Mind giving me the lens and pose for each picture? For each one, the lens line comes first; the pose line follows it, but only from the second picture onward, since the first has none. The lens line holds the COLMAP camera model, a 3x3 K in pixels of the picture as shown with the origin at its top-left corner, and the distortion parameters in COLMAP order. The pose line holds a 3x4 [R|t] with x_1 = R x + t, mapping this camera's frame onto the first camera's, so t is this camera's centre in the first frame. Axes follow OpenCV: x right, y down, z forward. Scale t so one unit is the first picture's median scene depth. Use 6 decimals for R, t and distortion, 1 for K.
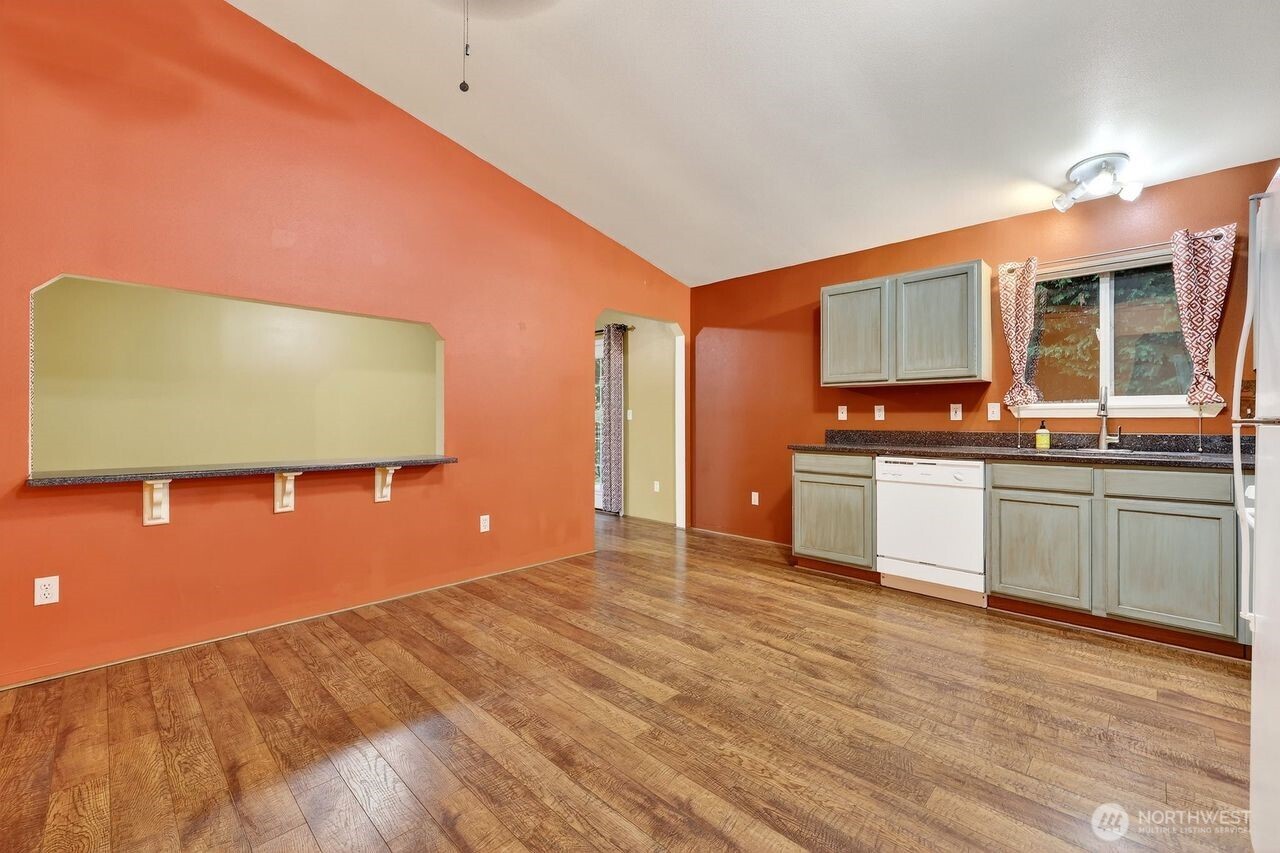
lens RADIAL K [[557.0, 0, 648.3], [0, 557.0, 419.0], [0, 0, 1]] dist [-0.000856, -0.000182]
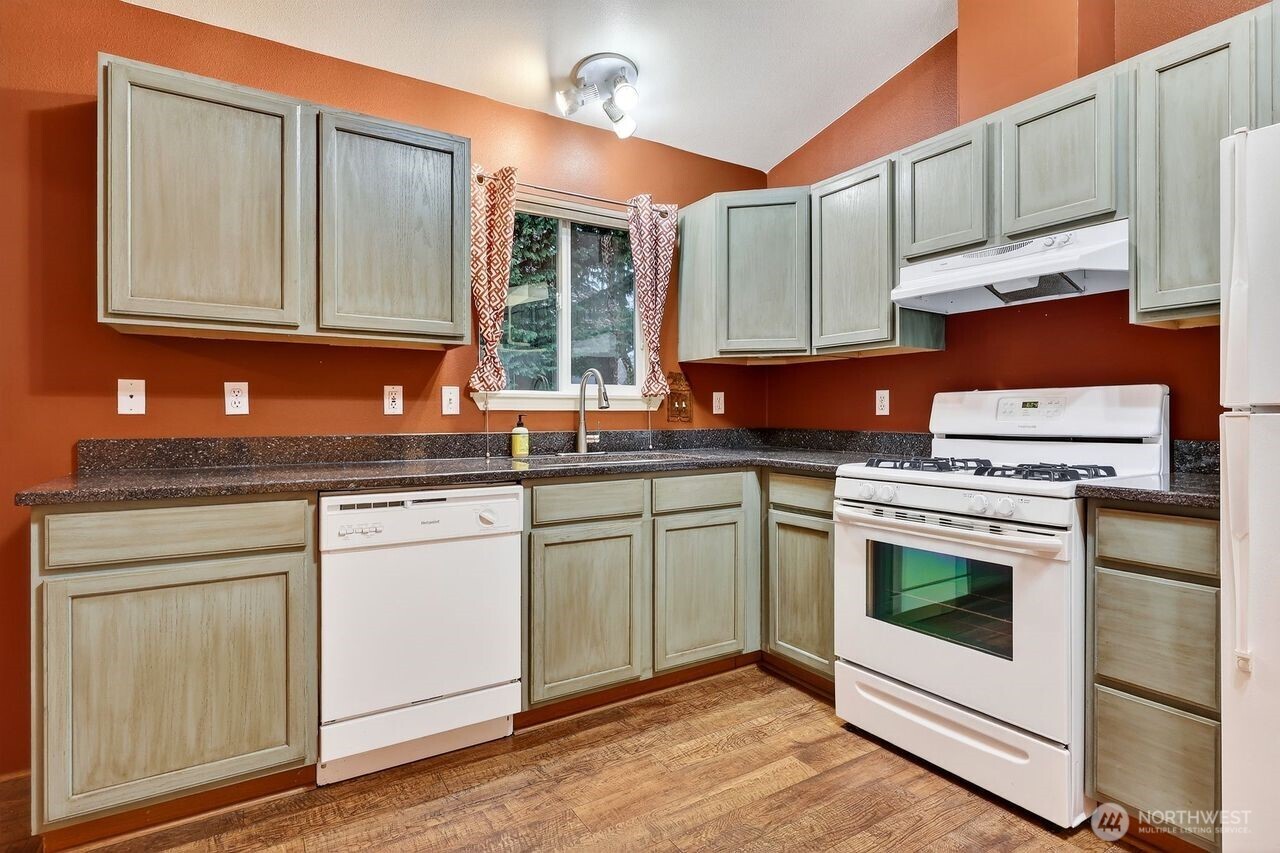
lens RADIAL K [[640.0, 0, 624.0], [0, 640.0, 416.5], [0, 0, 1]] dist [0.000362, -0.000079]
pose [[0.250138, -0.001114, 0.968210, -0.014546], [0.001775, 0.999998, 0.000692, 0.005032], [-0.968209, 0.001545, 0.250139, 0.712681]]
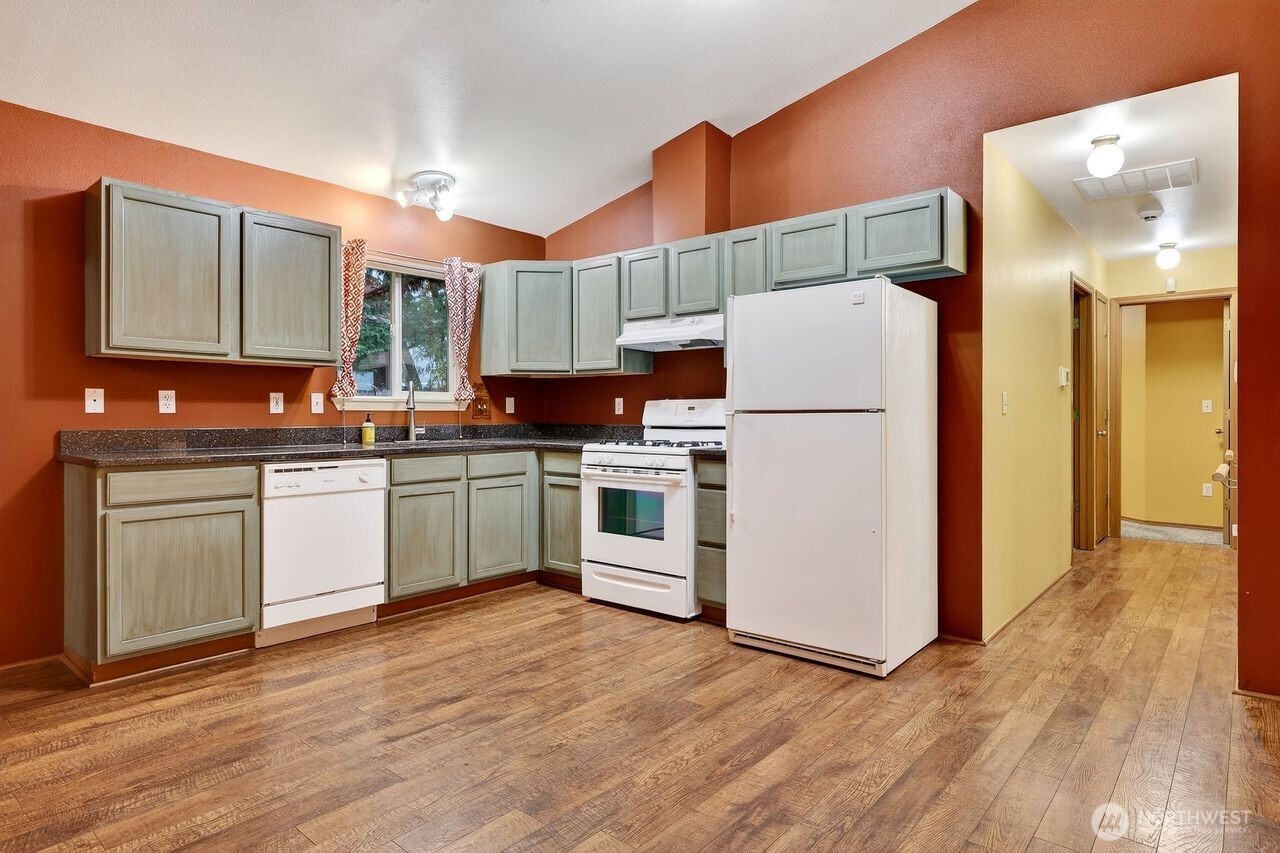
lens RADIAL K [[723.8, 0, 664.6], [0, 723.8, 418.0], [0, 0, 1]] dist [0.001139, 0.000025]
pose [[-0.109455, -0.004626, 0.993981, -0.606706], [0.000739, 0.999989, 0.004735, 0.005251], [-0.993991, 0.001252, -0.109451, 0.658443]]
